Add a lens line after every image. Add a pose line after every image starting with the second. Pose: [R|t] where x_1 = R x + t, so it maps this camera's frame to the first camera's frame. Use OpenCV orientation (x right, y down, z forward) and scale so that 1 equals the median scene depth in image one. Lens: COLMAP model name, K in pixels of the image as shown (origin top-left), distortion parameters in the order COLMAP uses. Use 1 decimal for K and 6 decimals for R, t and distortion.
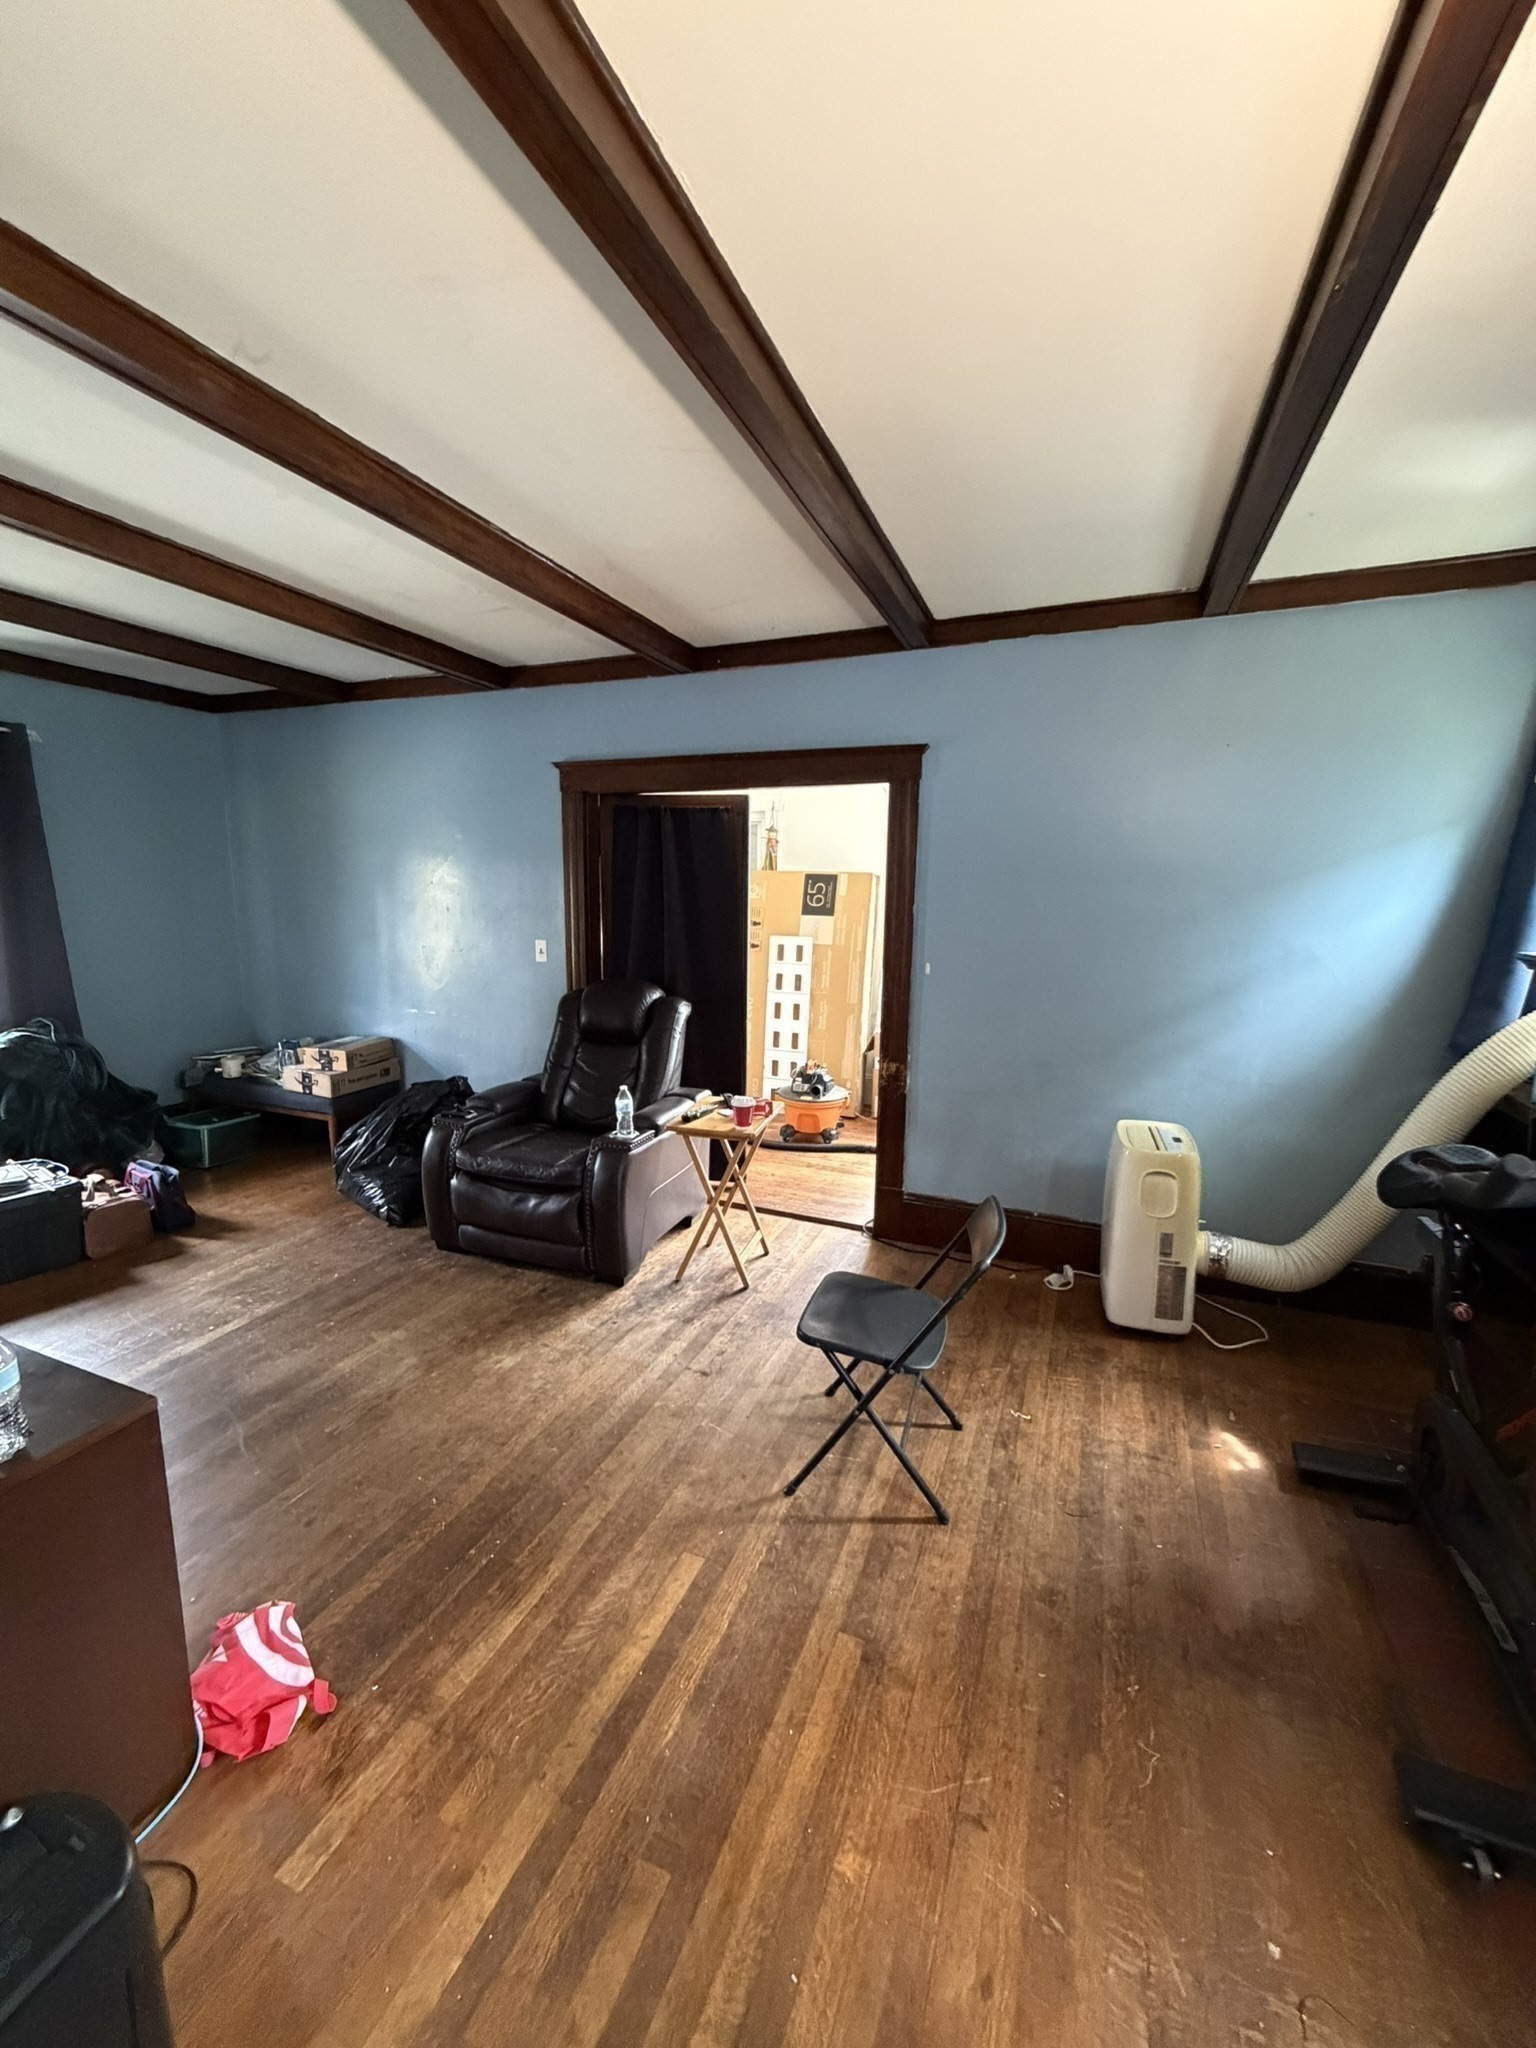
lens RADIAL K [[814.8, 0, 760.8], [0, 814.8, 1023.7], [0, 0, 1]] dist [0.001034, 0.000313]
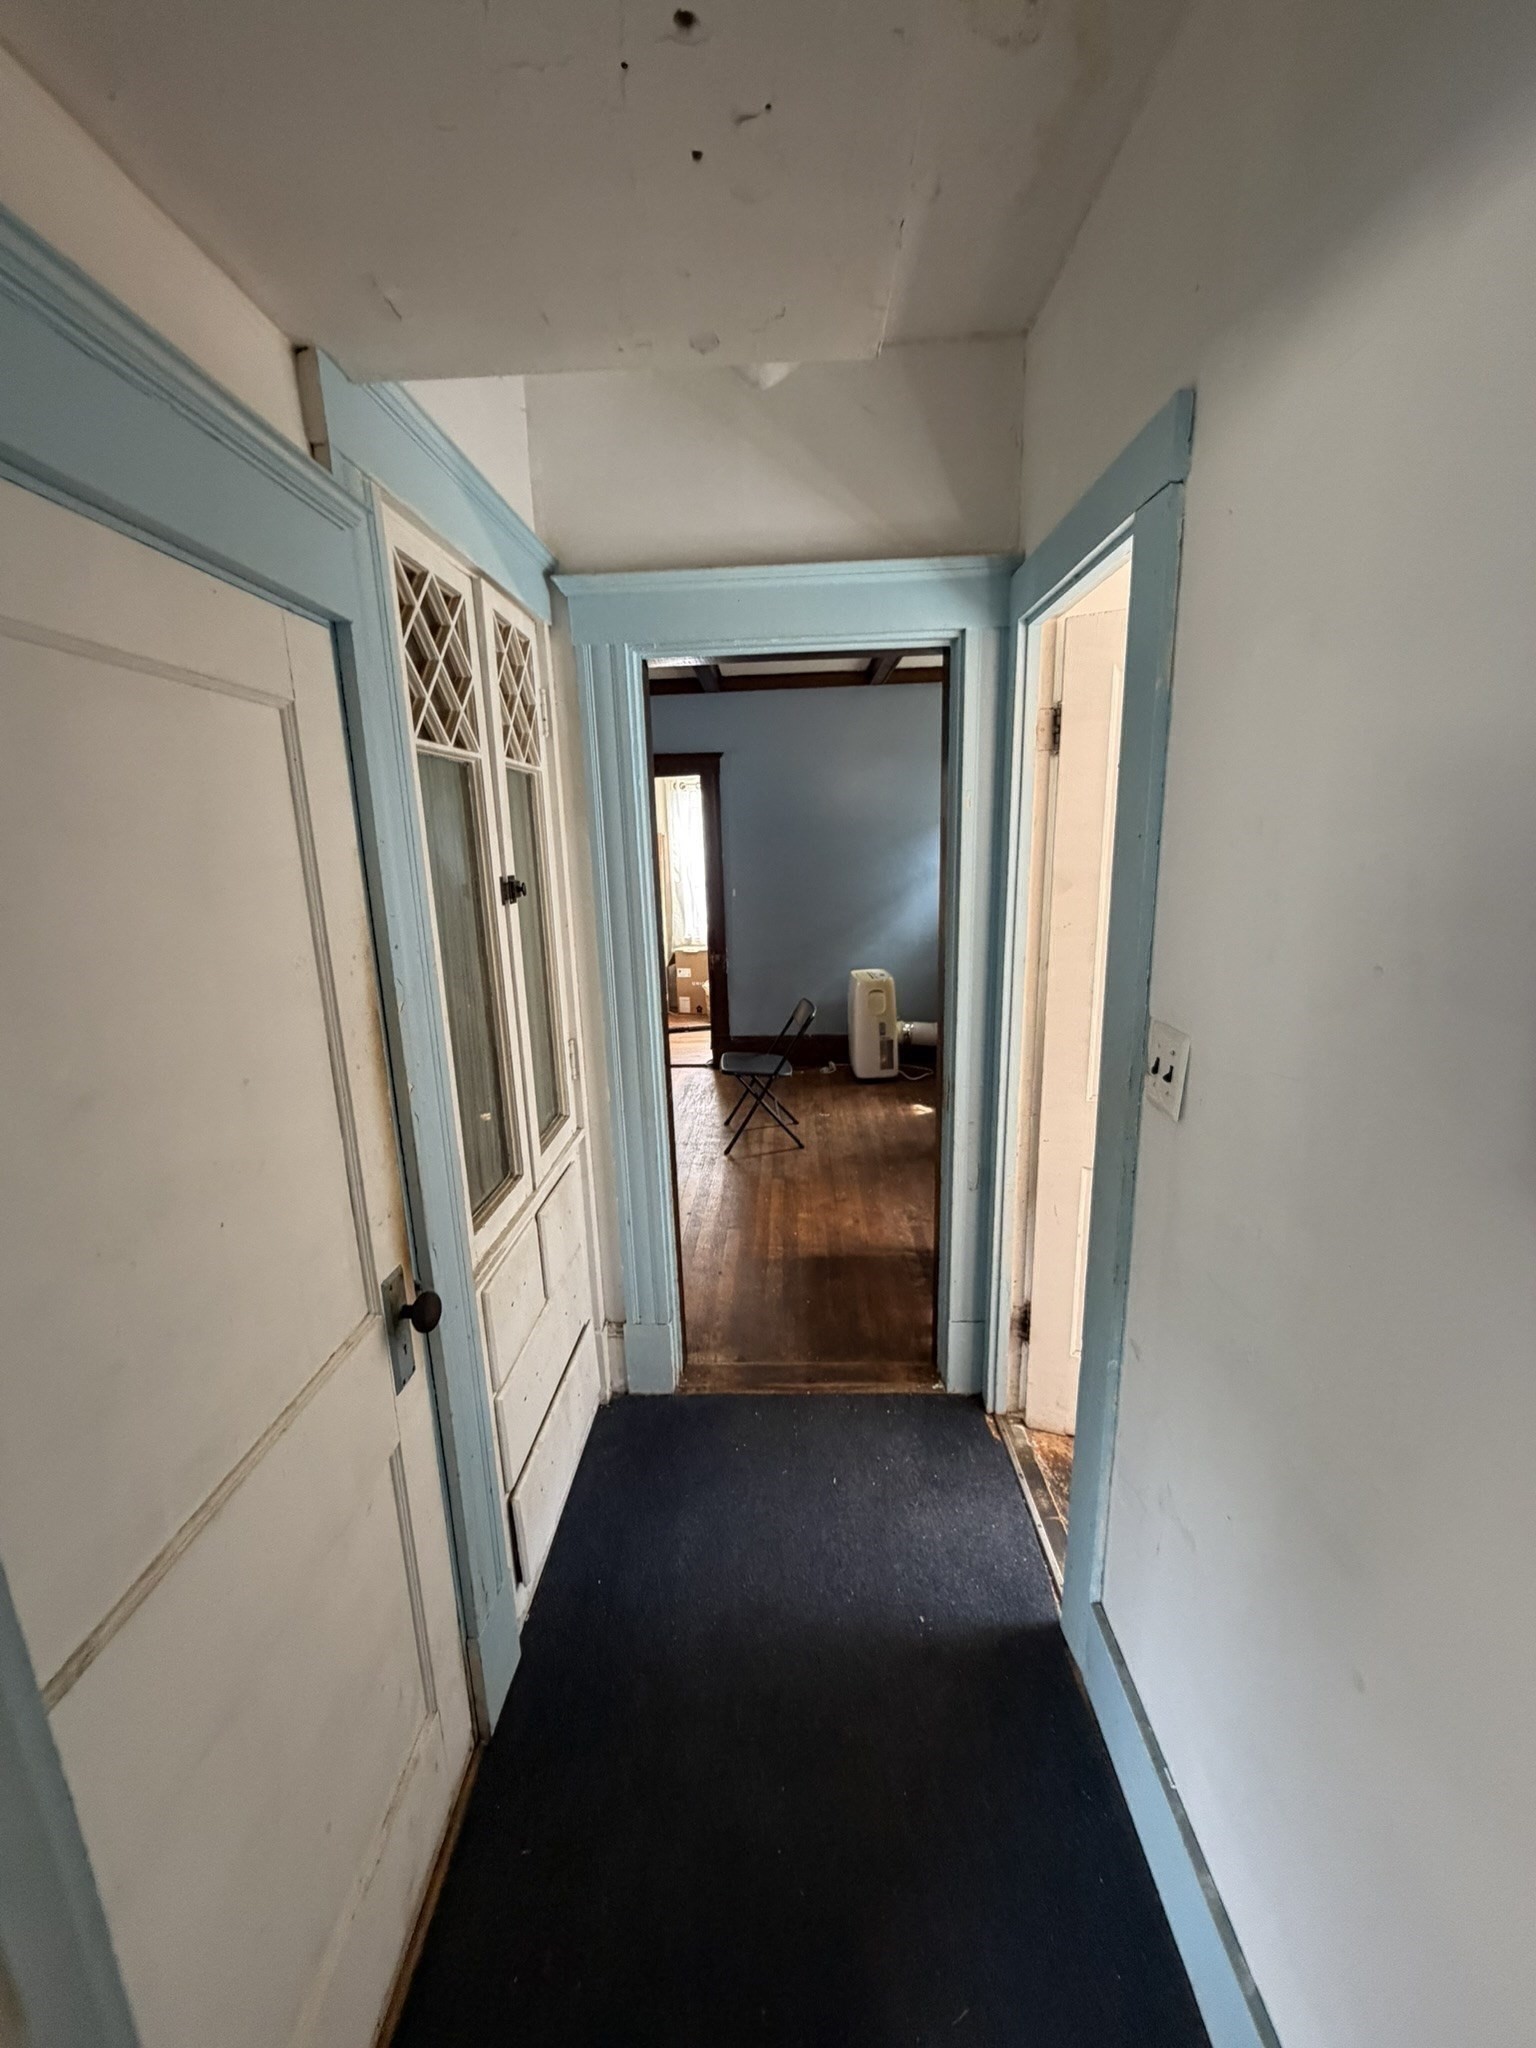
lens RADIAL K [[814.8, 0, 765.7], [0, 814.8, 1028.5], [0, 0, 1]] dist [0.001034, 0.000313]
pose [[0.932622, -0.118605, 0.340808, -0.399924], [0.100069, 0.992406, 0.071531, 0.113951], [-0.346703, -0.032607, 0.937408, -0.676793]]
